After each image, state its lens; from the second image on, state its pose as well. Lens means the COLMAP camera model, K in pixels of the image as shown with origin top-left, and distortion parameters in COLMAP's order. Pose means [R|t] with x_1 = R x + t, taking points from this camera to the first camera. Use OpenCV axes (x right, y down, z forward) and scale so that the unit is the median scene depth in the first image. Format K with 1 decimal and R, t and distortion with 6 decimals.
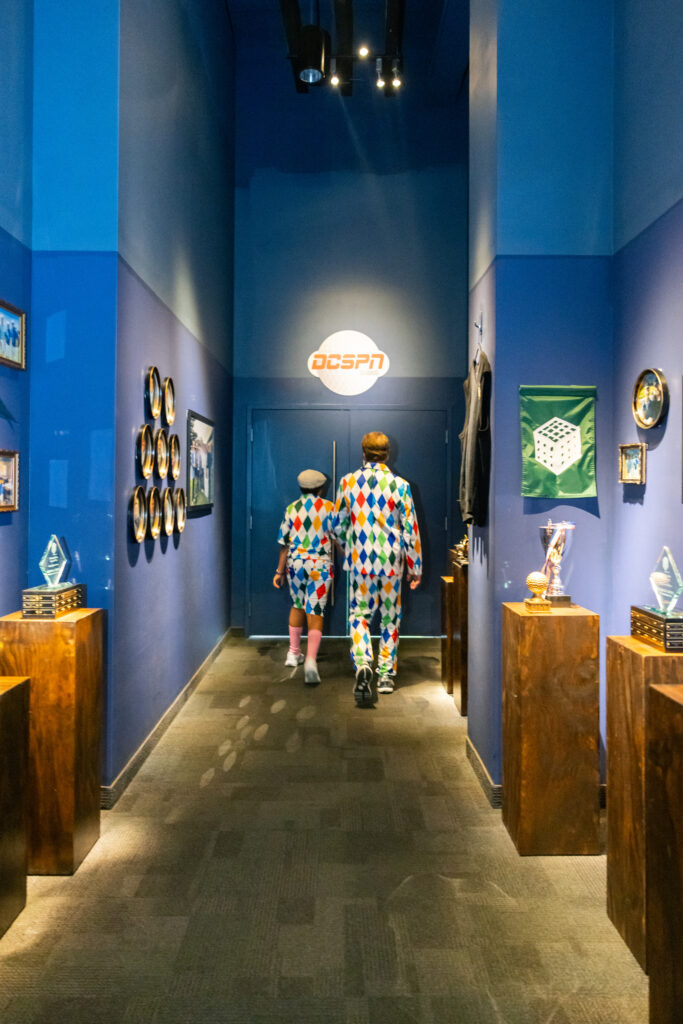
lens RADIAL K [[721.9, 0, 341.5], [0, 721.9, 512.0], [0, 0, 1]] dist [-0.000835, -0.000364]
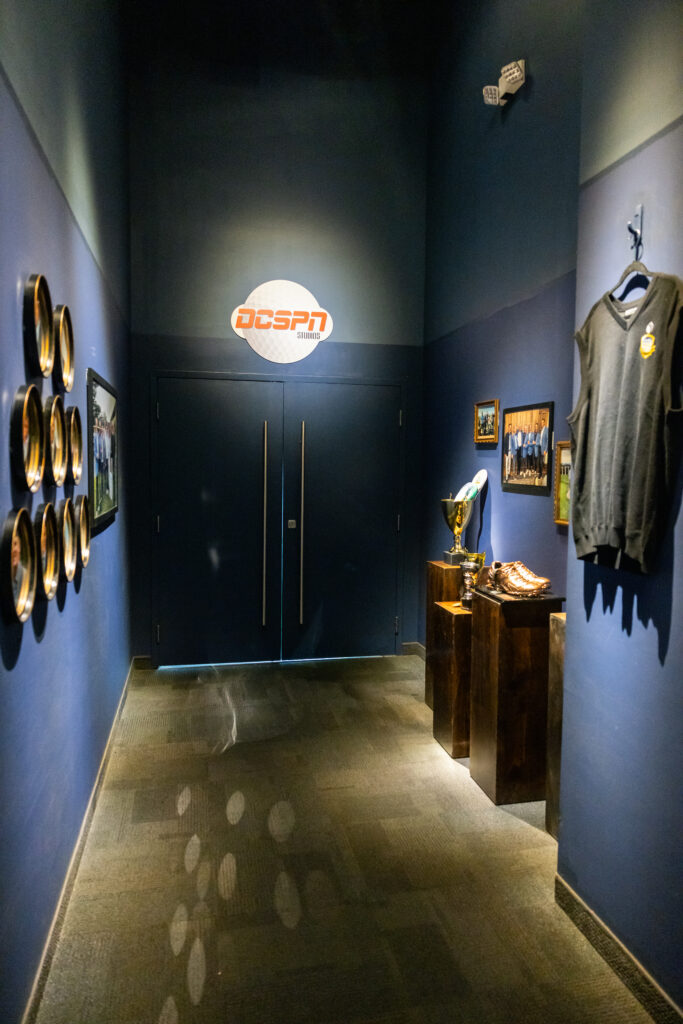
lens RADIAL K [[672.3, 0, 341.7], [0, 672.3, 526.3], [0, 0, 1]] dist [-0.000097, -0.001118]
pose [[0.979229, -0.013237, 0.202326, -0.120870], [0.001263, 0.998246, 0.059194, -0.039560], [-0.202754, -0.057709, 0.977528, 0.384607]]
